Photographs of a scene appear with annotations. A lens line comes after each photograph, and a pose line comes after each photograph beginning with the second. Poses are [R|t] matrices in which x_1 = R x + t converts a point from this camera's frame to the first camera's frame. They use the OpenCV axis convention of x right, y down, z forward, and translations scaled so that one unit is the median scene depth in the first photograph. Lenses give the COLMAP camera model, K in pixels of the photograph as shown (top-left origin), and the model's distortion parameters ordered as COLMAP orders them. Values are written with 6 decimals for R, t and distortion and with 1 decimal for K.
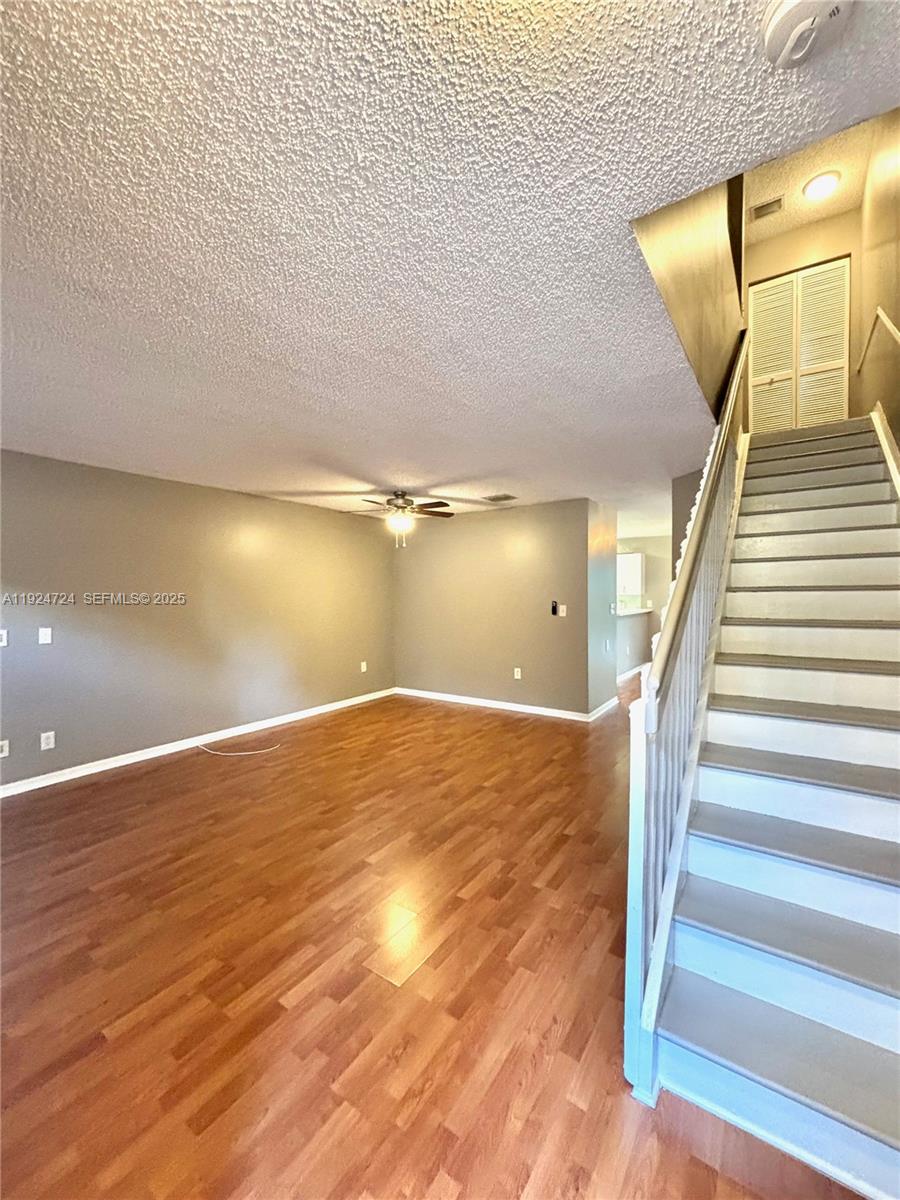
lens RADIAL K [[486.9, 0, 449.7], [0, 486.9, 602.5], [0, 0, 1]] dist [0.000703, 0.000003]
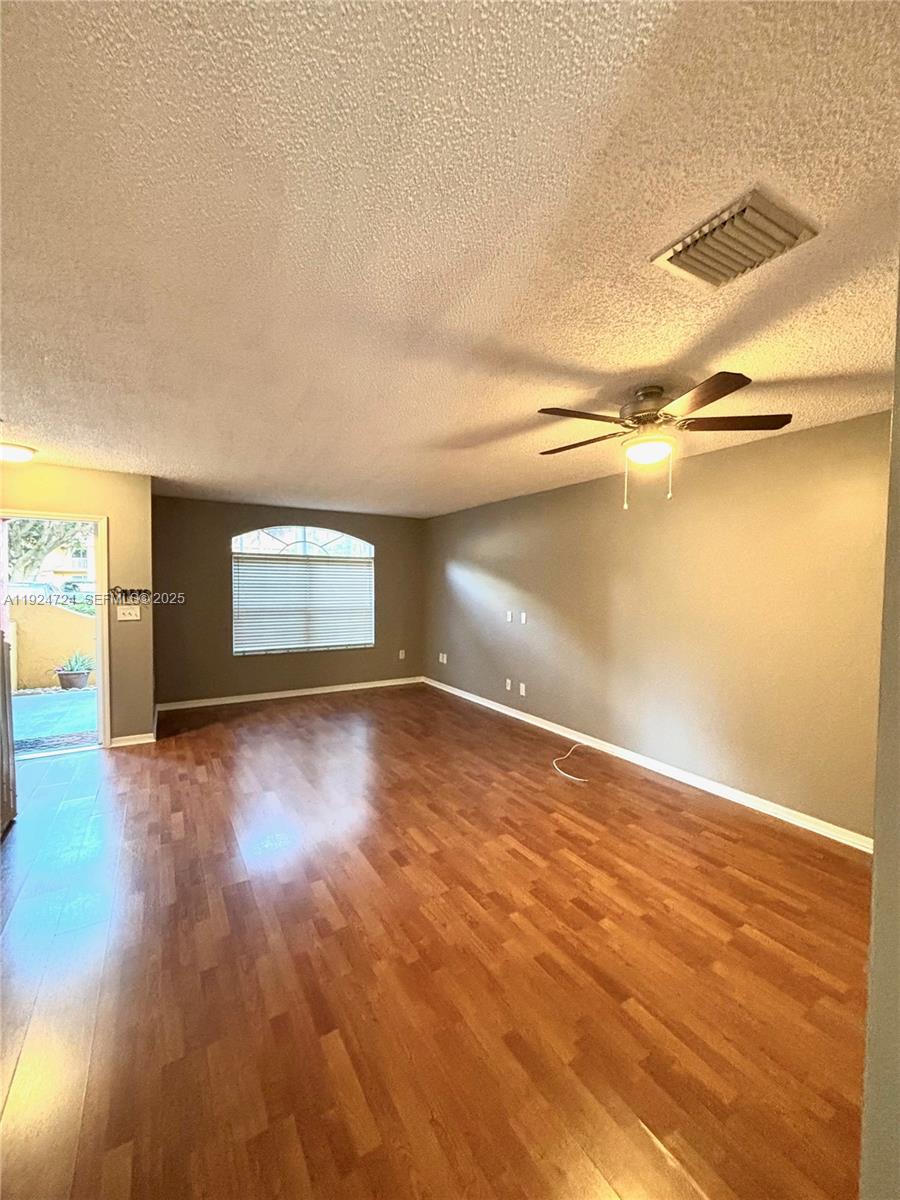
lens RADIAL K [[486.9, 0, 447.0], [0, 486.9, 598.1], [0, 0, 1]] dist [0.000703, 0.000003]
pose [[-0.413585, 0.037631, -0.909688, 0.537912], [-0.020894, 0.998490, 0.050804, -0.052111], [0.910226, 0.040019, -0.412174, 1.279960]]
